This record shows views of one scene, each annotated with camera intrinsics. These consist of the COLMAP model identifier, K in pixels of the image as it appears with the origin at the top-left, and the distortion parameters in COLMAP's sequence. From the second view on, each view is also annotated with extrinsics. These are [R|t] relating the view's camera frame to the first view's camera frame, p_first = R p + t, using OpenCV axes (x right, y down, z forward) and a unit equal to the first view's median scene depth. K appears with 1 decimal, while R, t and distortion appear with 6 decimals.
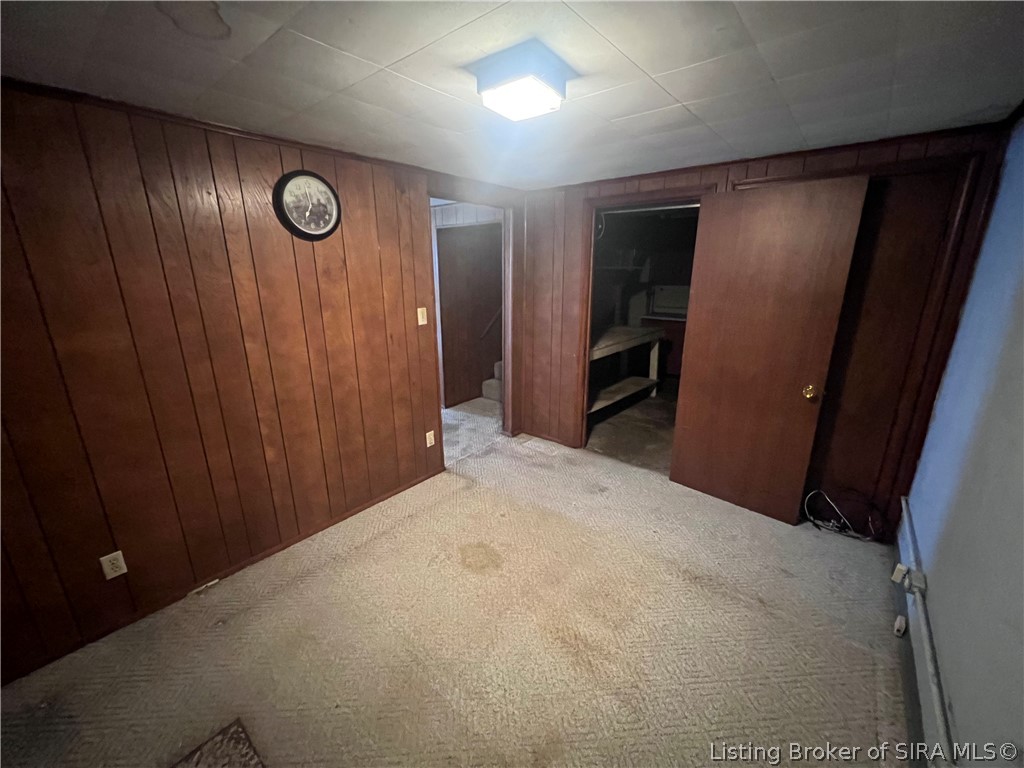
lens RADIAL K [[411.4, 0, 509.4], [0, 411.4, 383.8], [0, 0, 1]] dist [-0.004559, 0.000992]
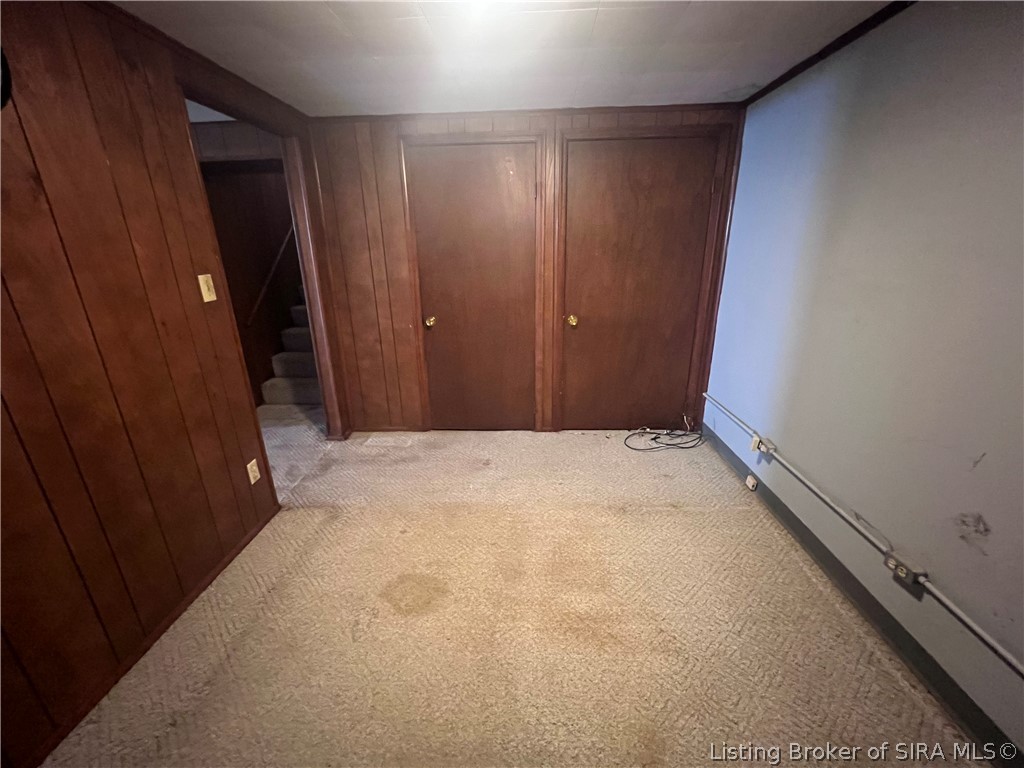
lens RADIAL K [[411.4, 0, 511.8], [0, 411.4, 383.2], [0, 0, 1]] dist [-0.004559, 0.000992]
pose [[0.797061, -0.203821, 0.568464, -0.212796], [0.178470, 0.978779, 0.100700, -0.000963], [-0.576925, 0.021190, 0.816522, 0.203837]]
